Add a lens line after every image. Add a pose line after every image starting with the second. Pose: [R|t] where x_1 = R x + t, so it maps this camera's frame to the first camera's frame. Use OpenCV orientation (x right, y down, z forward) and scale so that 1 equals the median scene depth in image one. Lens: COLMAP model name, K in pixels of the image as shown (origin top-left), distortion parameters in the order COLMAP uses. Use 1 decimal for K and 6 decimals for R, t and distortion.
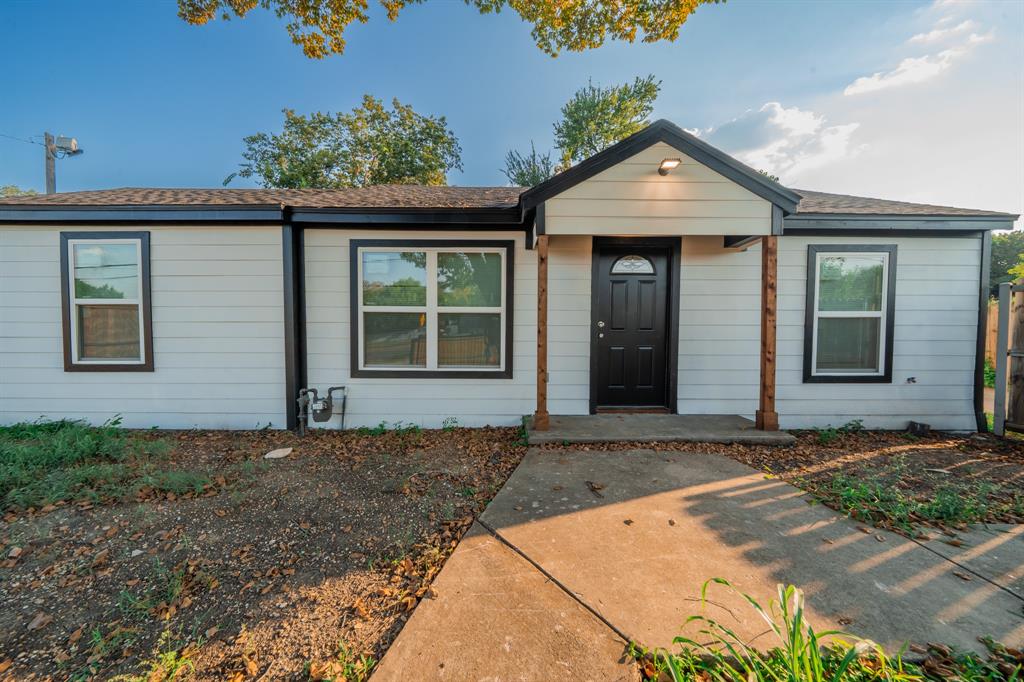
lens RADIAL K [[354.9, 0, 515.7], [0, 354.9, 341.4], [0, 0, 1]] dist [-0.002544, 0.000135]
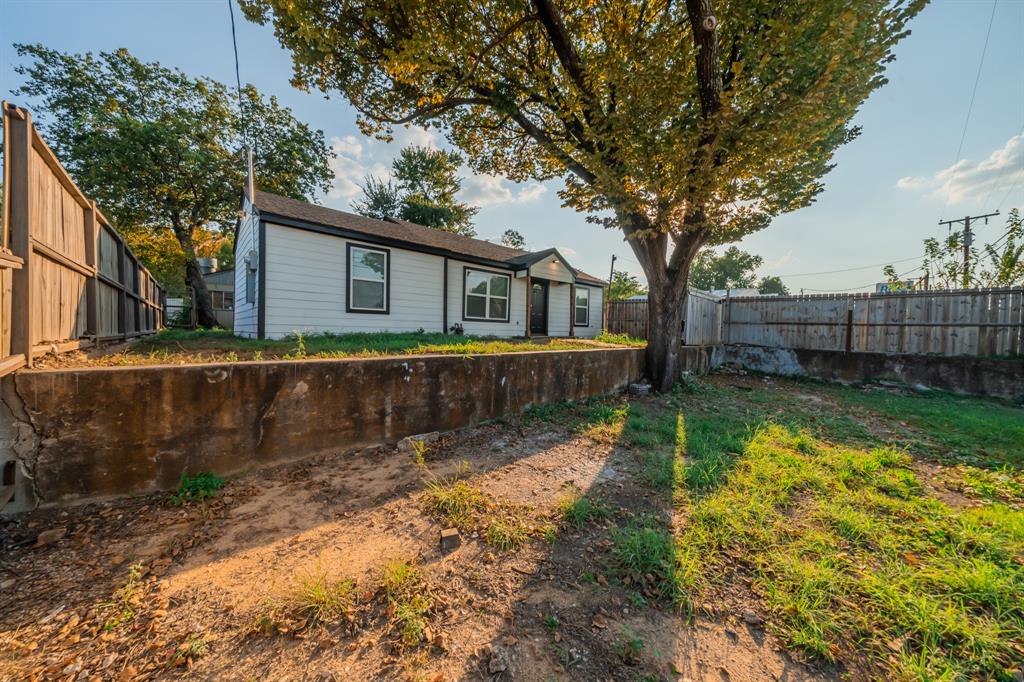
lens RADIAL K [[344.4, 0, 514.1], [0, 344.4, 338.5], [0, 0, 1]] dist [0.018859, -0.000103]
pose [[0.735260, -0.002161, 0.677782, -1.857096], [-0.015116, 0.999694, 0.019585, 0.174216], [-0.677617, -0.024646, 0.735002, -1.050409]]
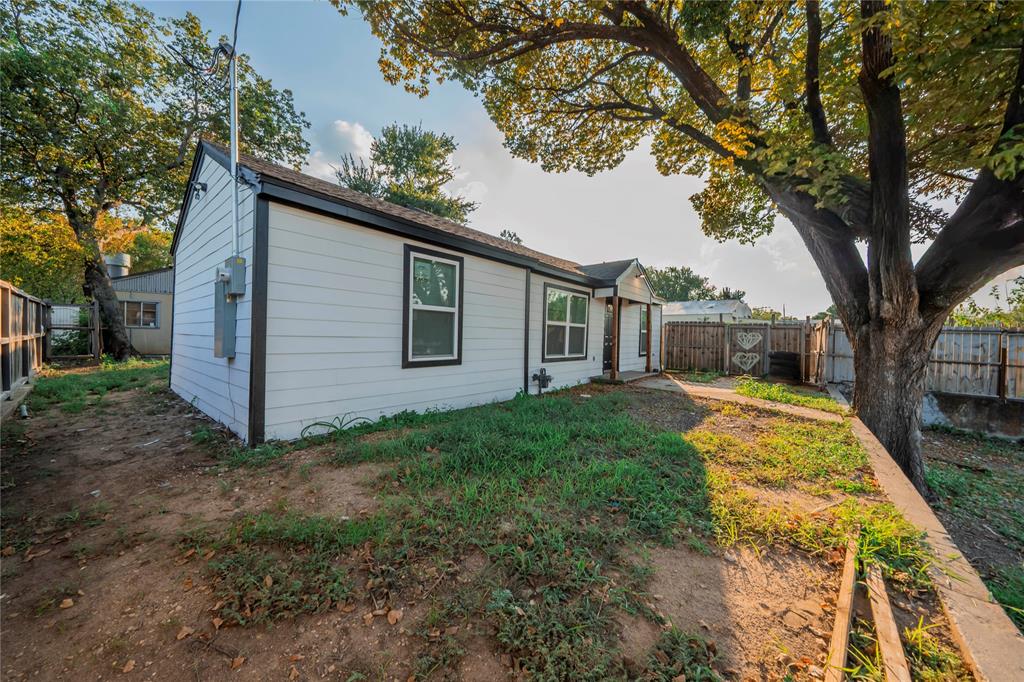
lens RADIAL K [[354.9, 0, 515.7], [0, 354.9, 341.4], [0, 0, 1]] dist [-0.002544, 0.000135]
pose [[0.639785, 0.001170, 0.768553, -1.865050], [-0.018549, 0.999731, 0.013920, -0.022524], [-0.768330, -0.023162, 0.639634, 0.007827]]
